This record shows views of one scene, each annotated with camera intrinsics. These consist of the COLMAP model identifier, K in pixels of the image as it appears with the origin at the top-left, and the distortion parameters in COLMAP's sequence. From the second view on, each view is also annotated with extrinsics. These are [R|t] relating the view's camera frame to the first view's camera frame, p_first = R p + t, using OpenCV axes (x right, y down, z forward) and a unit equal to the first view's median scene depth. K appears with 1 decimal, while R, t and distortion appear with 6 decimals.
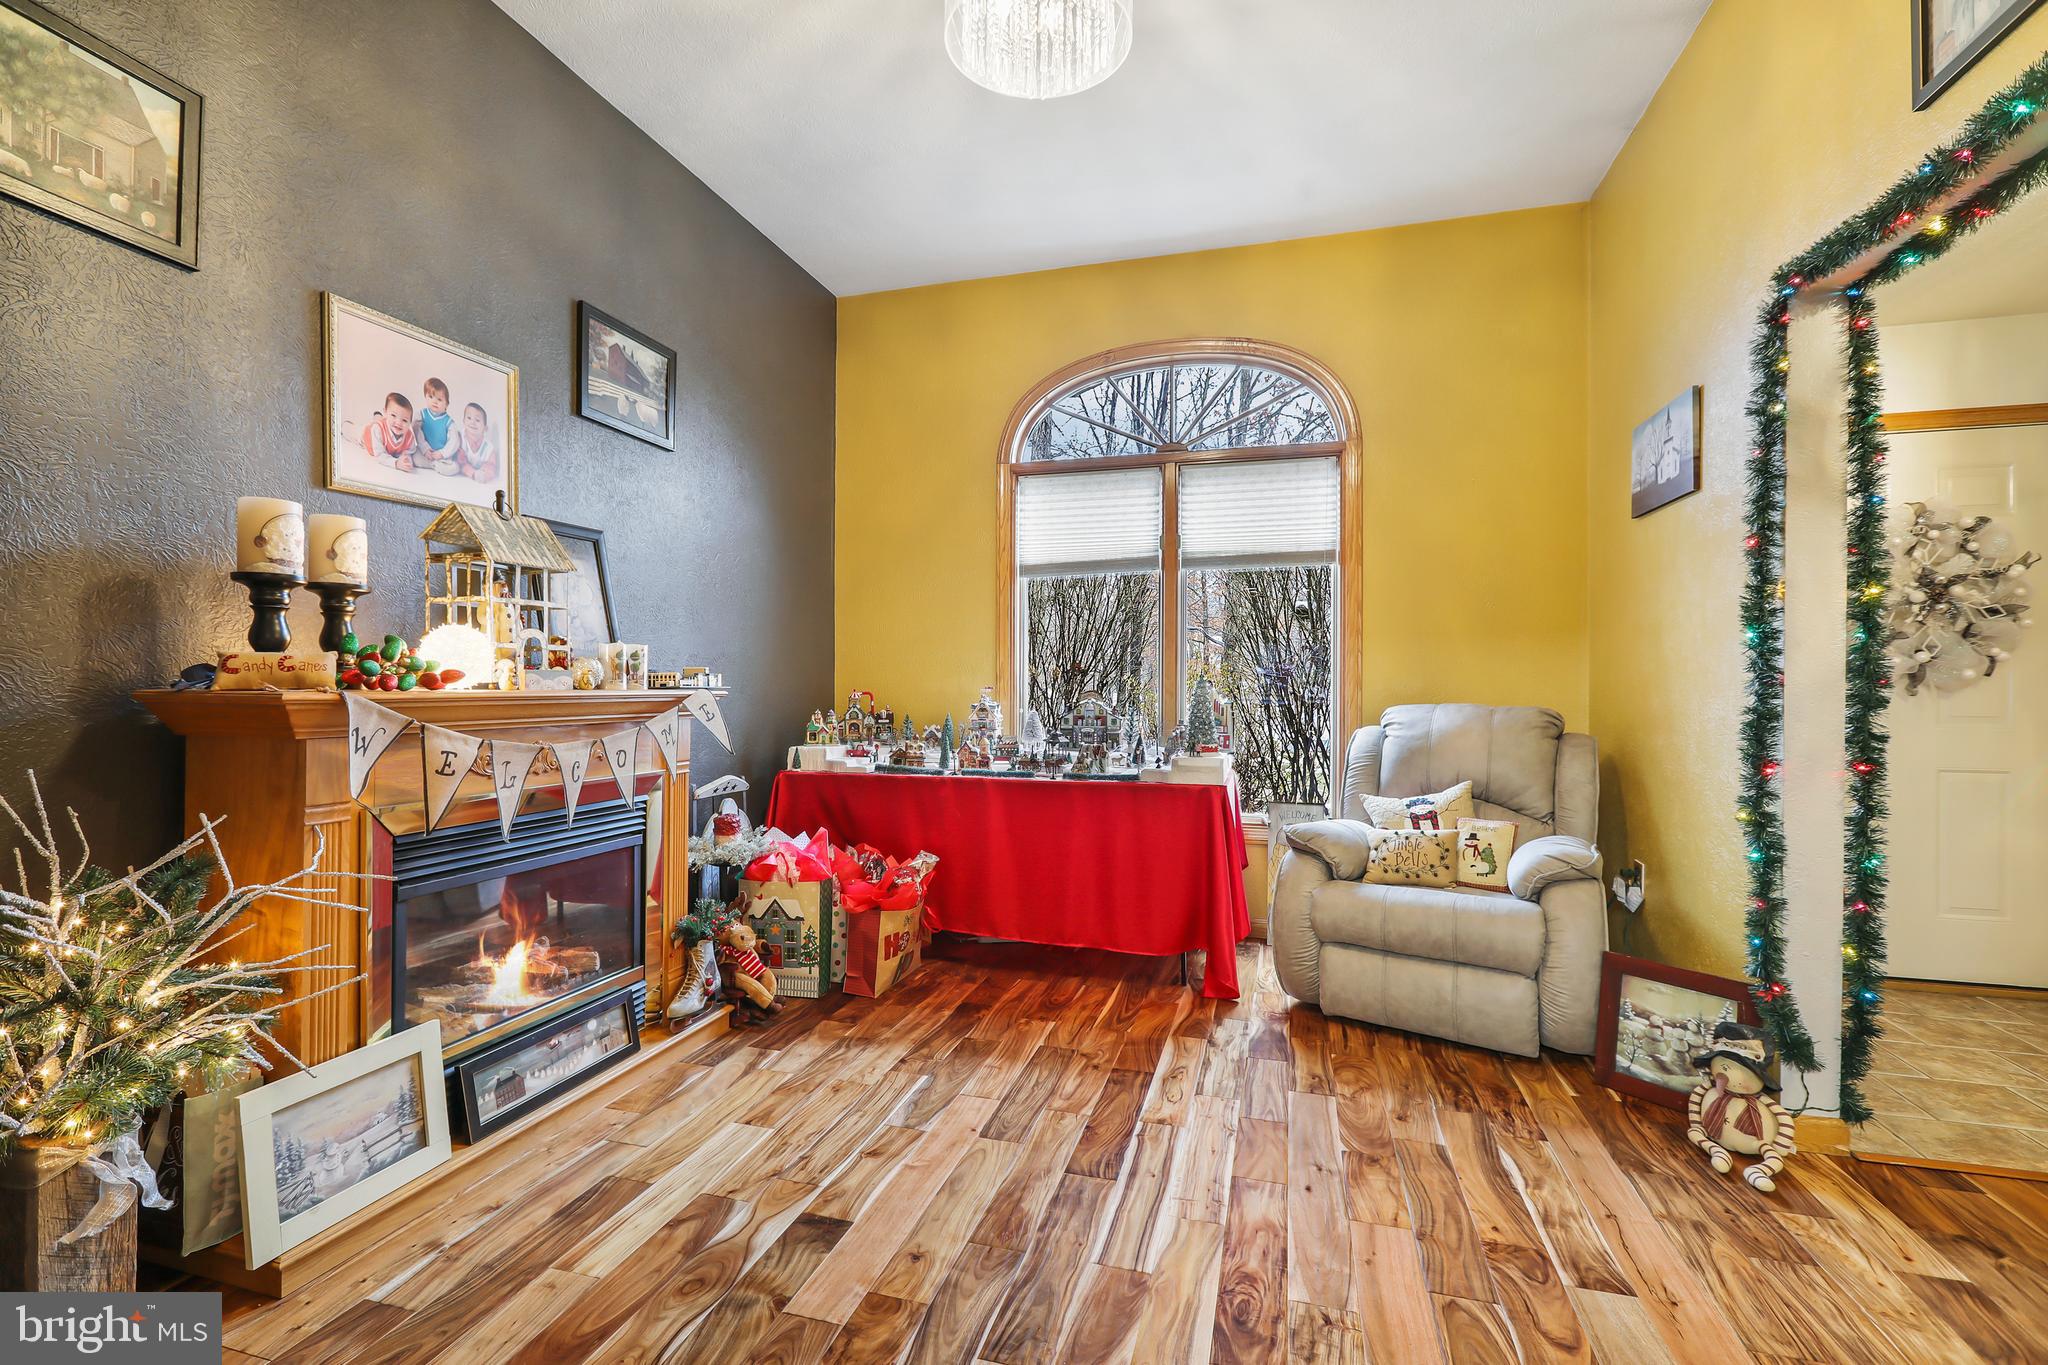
lens RADIAL K [[910.3, 0, 1016.8], [0, 910.3, 680.1], [0, 0, 1]] dist [-0.000416, -0.000142]
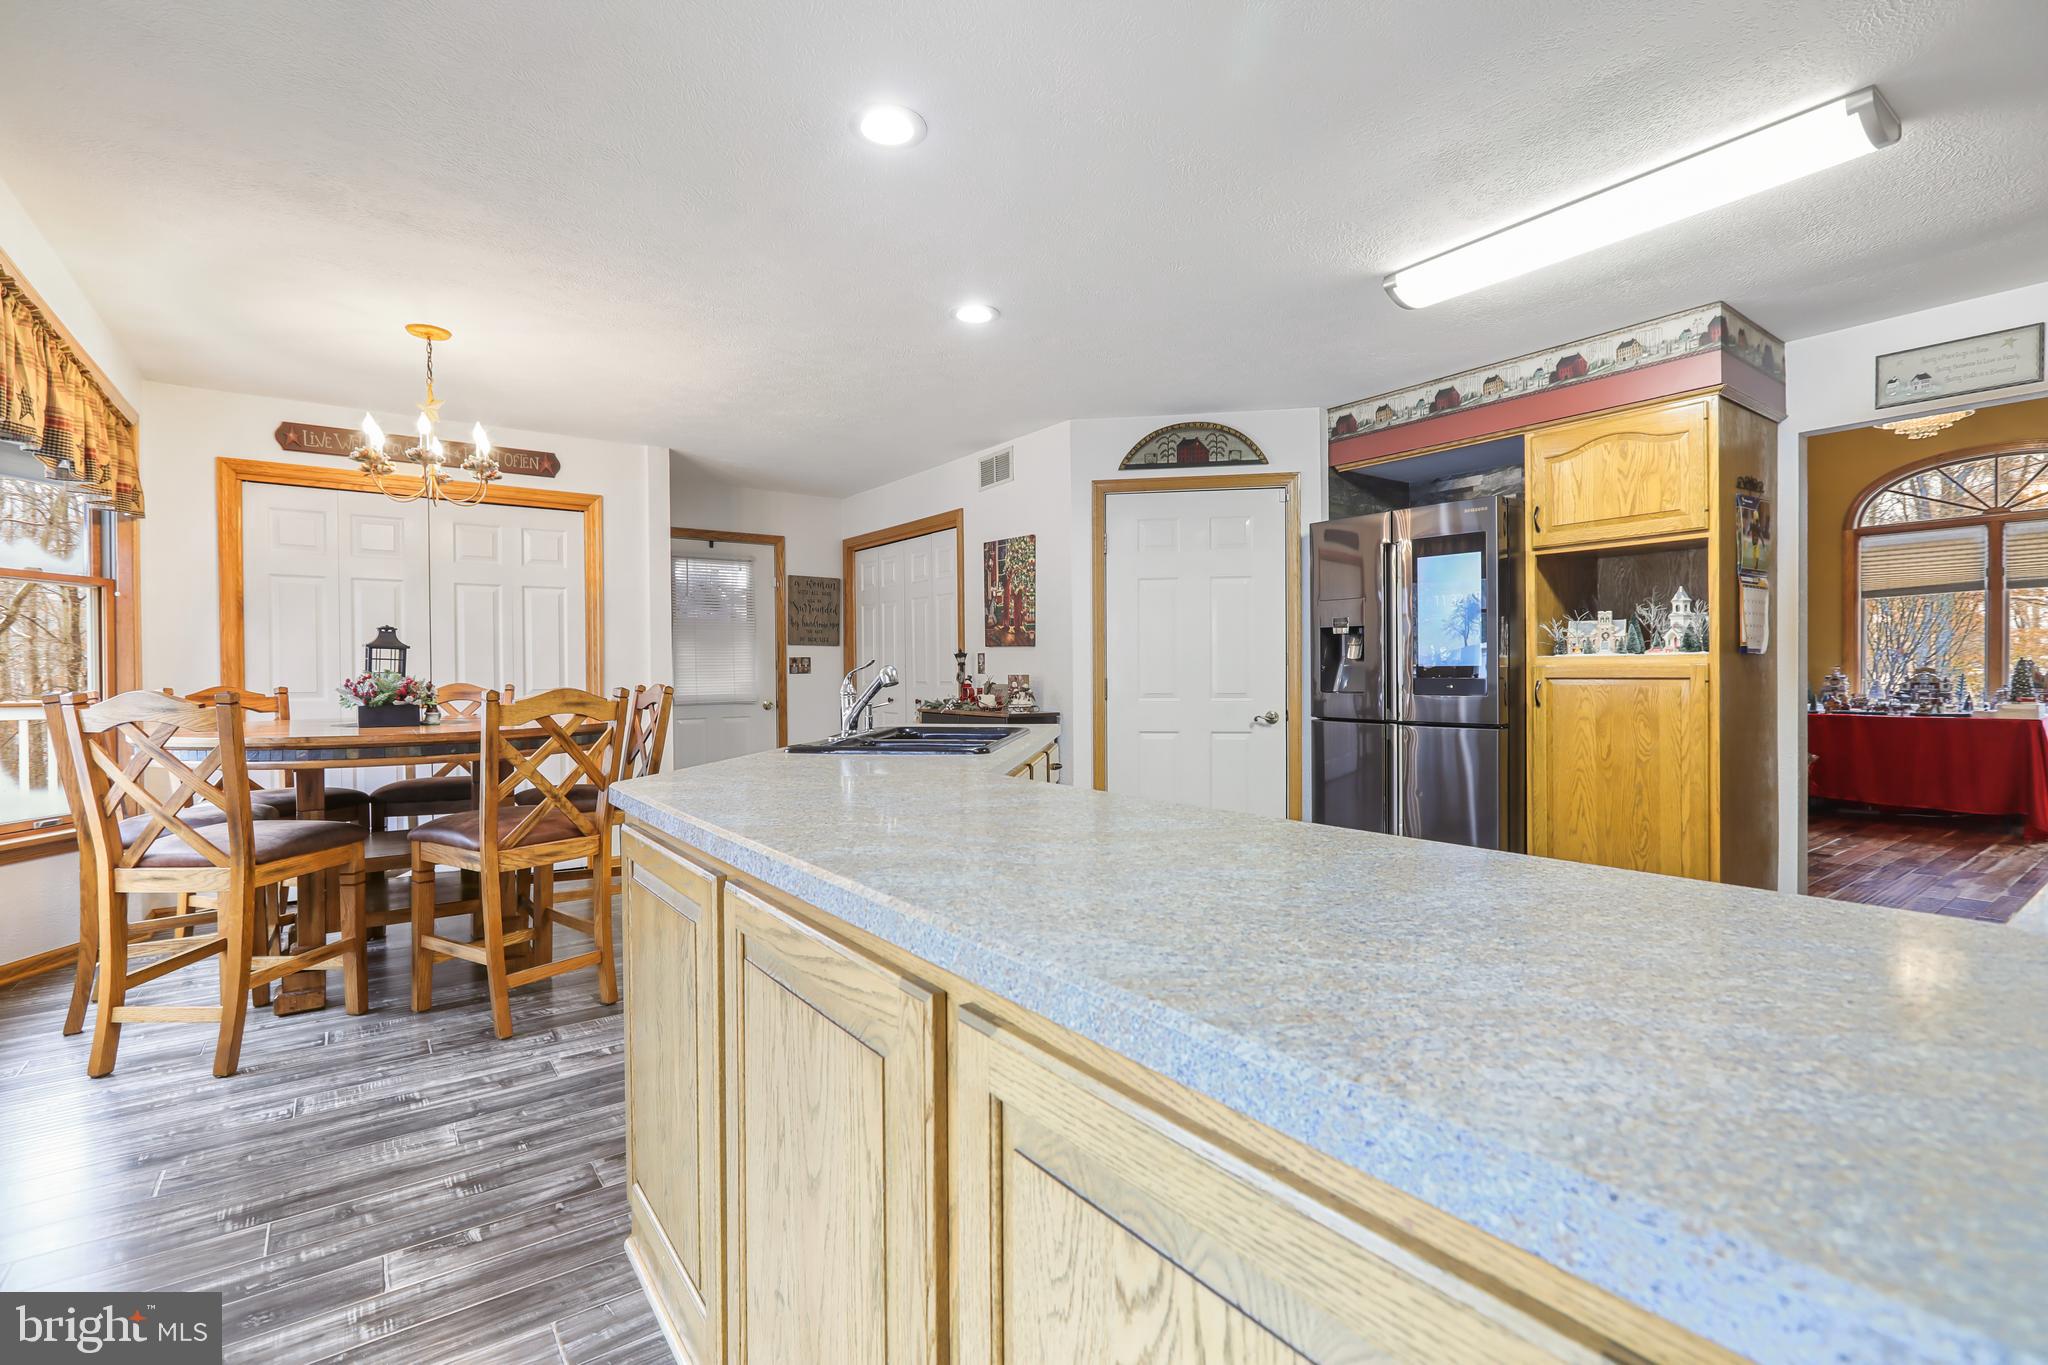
lens RADIAL K [[910.3, 0, 1023.0], [0, 910.3, 676.0], [0, 0, 1]] dist [-0.000416, -0.000142]
pose [[0.793616, -0.007757, -0.608370, -0.228894], [0.015092, 0.999862, 0.006939, -0.008973], [0.608232, -0.014689, 0.793623, -1.391421]]
